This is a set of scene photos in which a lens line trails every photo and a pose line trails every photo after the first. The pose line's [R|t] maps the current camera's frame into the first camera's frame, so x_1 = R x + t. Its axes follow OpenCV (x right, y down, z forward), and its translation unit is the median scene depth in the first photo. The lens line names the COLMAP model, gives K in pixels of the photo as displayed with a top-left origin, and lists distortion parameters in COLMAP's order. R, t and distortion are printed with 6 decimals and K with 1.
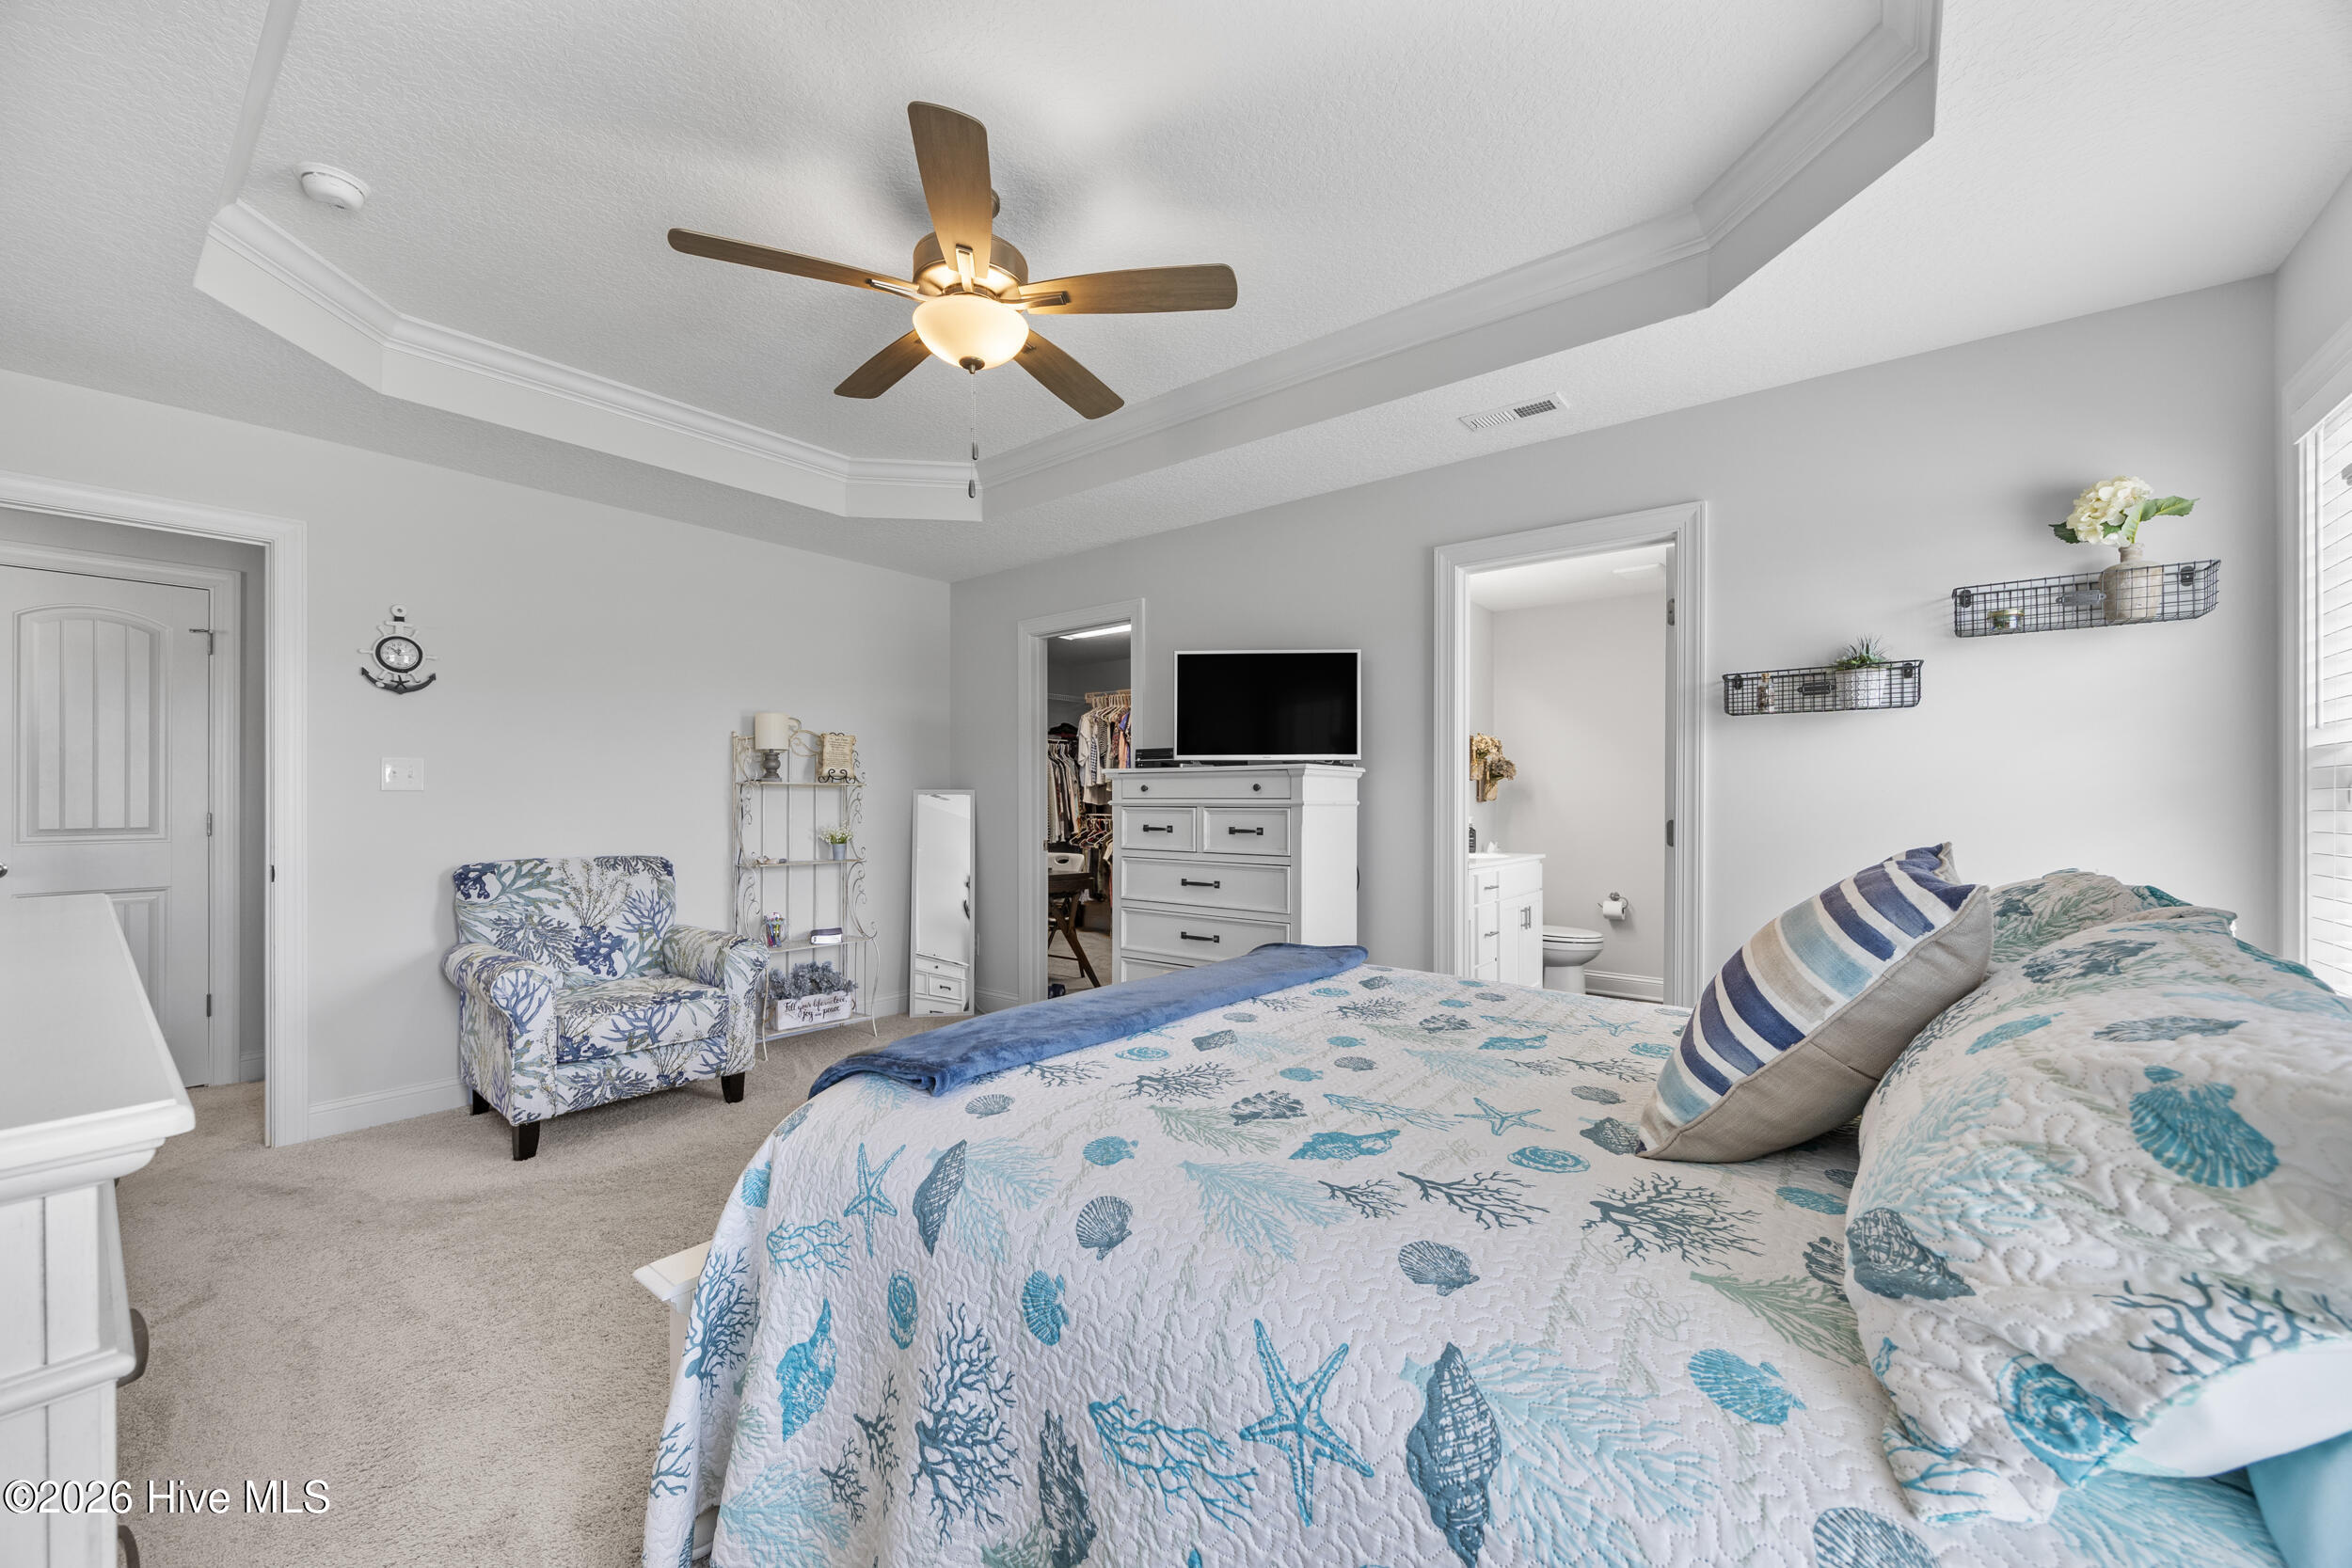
lens RADIAL K [[904.7, 0, 1180.9], [0, 904.7, 794.3], [0, 0, 1]] dist [-0.003418, -0.000183]
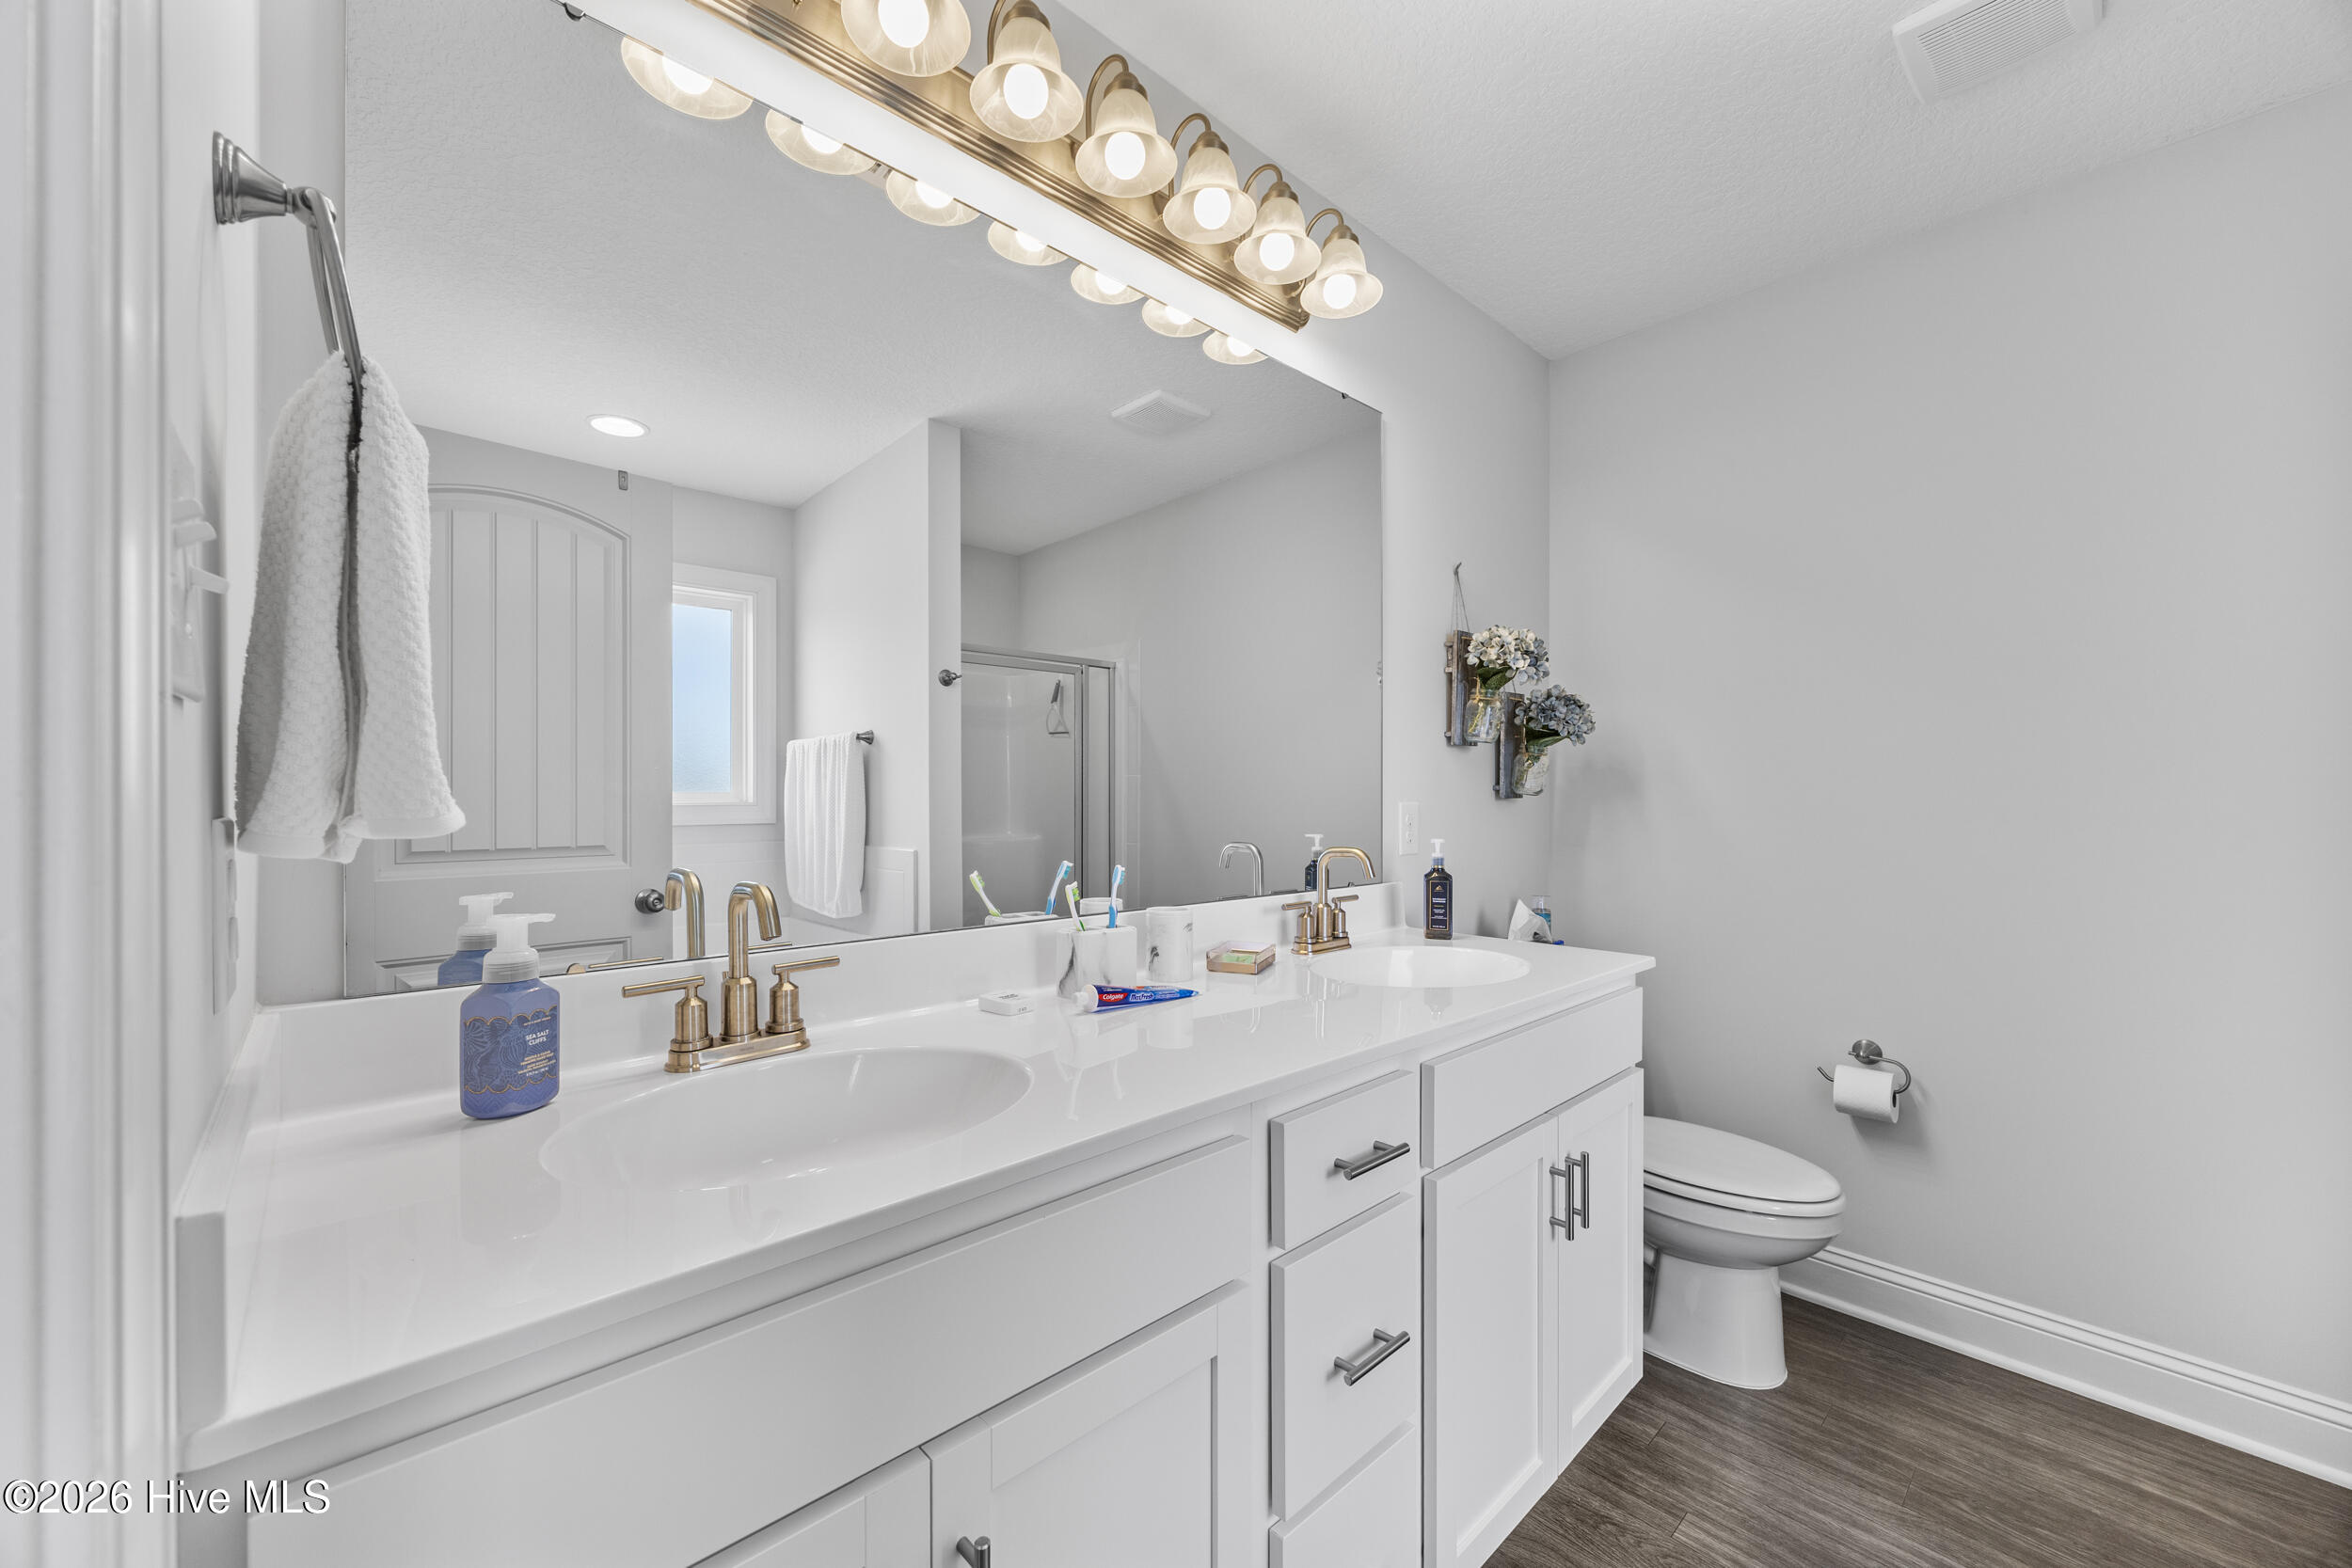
lens RADIAL K [[904.7, 0, 1160.7], [0, 904.7, 788.4], [0, 0, 1]] dist [-0.003418, -0.000183]
pose [[0.985727, 0.003375, -0.168318, 0.246963], [-0.003067, 0.999993, 0.002094, 0.003515], [0.168324, -0.001548, 0.985730, 0.567053]]
